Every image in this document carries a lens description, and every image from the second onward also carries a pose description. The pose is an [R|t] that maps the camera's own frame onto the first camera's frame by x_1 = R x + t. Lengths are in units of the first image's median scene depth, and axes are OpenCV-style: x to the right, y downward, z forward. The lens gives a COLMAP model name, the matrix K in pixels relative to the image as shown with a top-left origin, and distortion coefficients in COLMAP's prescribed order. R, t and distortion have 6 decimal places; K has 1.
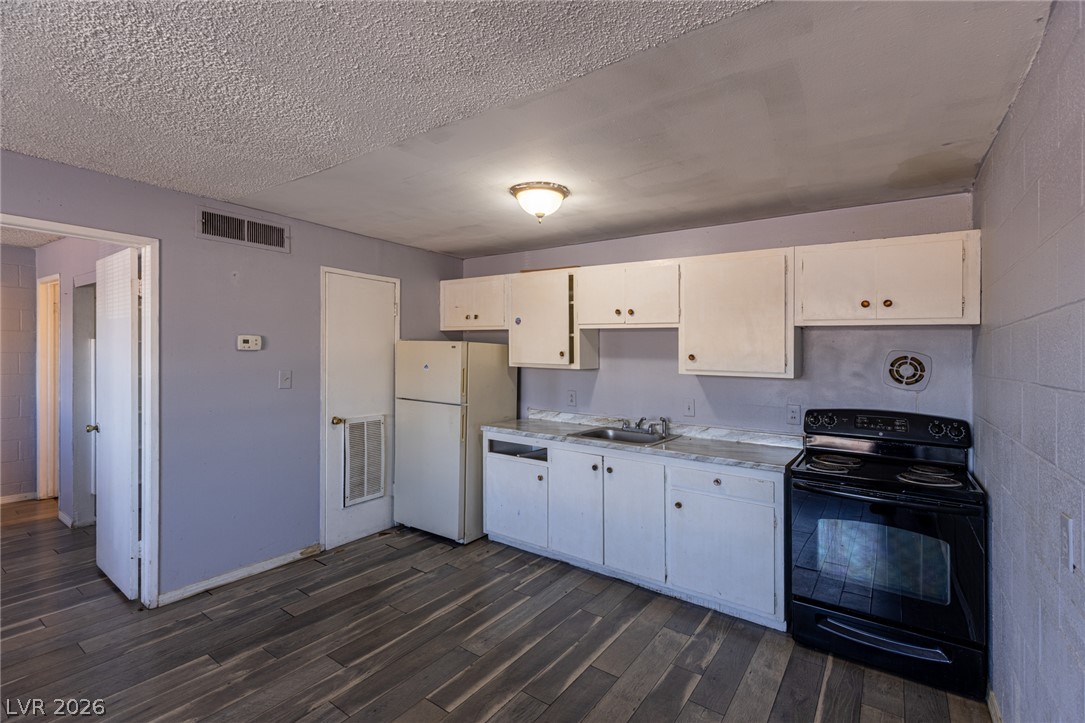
lens RADIAL K [[490.3, 0, 549.6], [0, 490.3, 359.6], [0, 0, 1]] dist [0.009174, -0.001802]
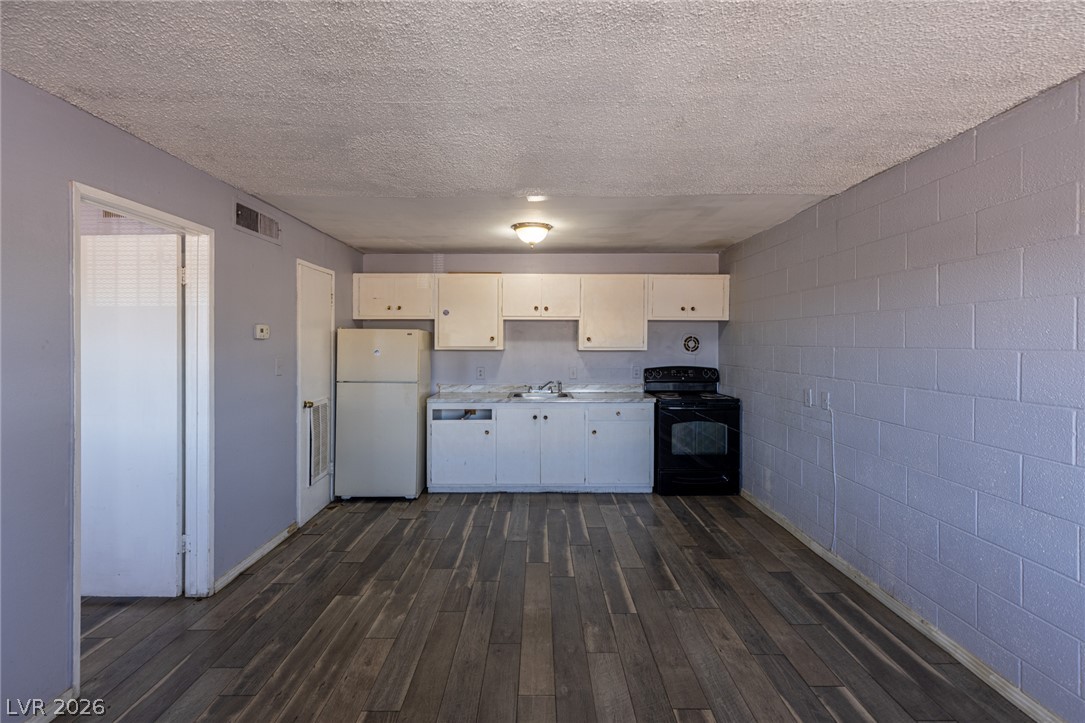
lens RADIAL K [[495.7, 0, 546.2], [0, 495.7, 346.2], [0, 0, 1]] dist [0.010637, -0.001402]
pose [[0.816018, -0.022974, 0.577570, -0.731938], [0.020904, 0.999729, 0.010233, -0.000900], [-0.577649, 0.003723, 0.816277, -0.202568]]
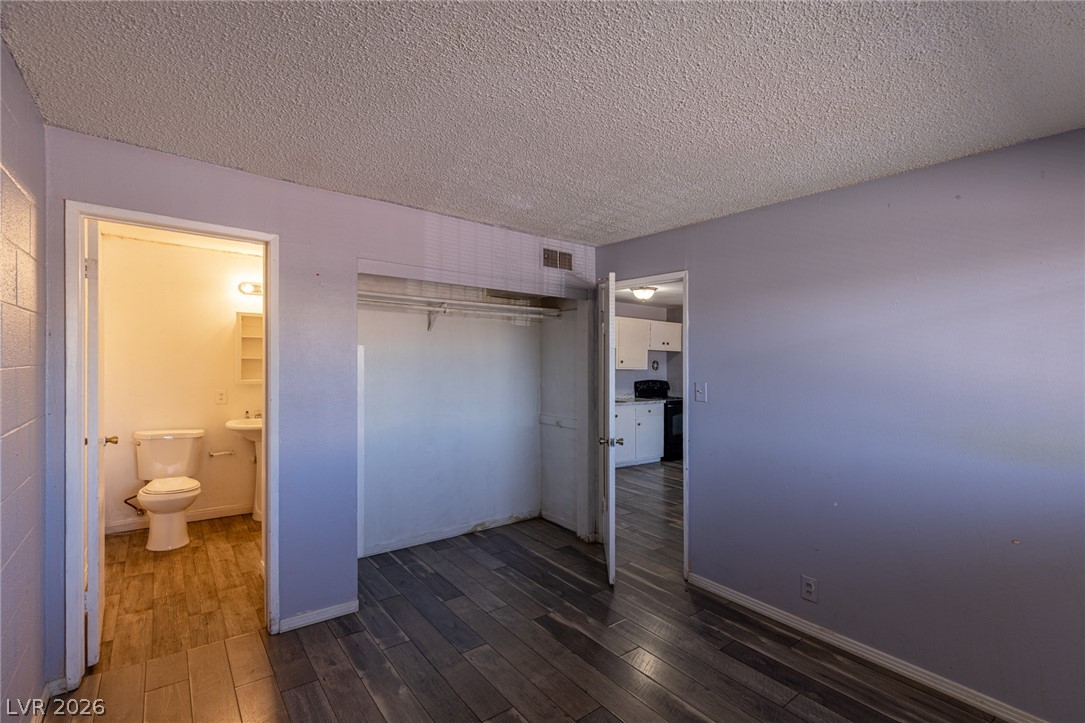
lens RADIAL K [[490.3, 0, 540.7], [0, 490.3, 354.5], [0, 0, 1]] dist [0.009174, -0.001802]
pose [[0.305481, 0.000312, 0.952198, -2.004111], [0.002266, 0.999997, -0.001055, -0.037623], [-0.952195, 0.002479, 0.305479, 0.677070]]
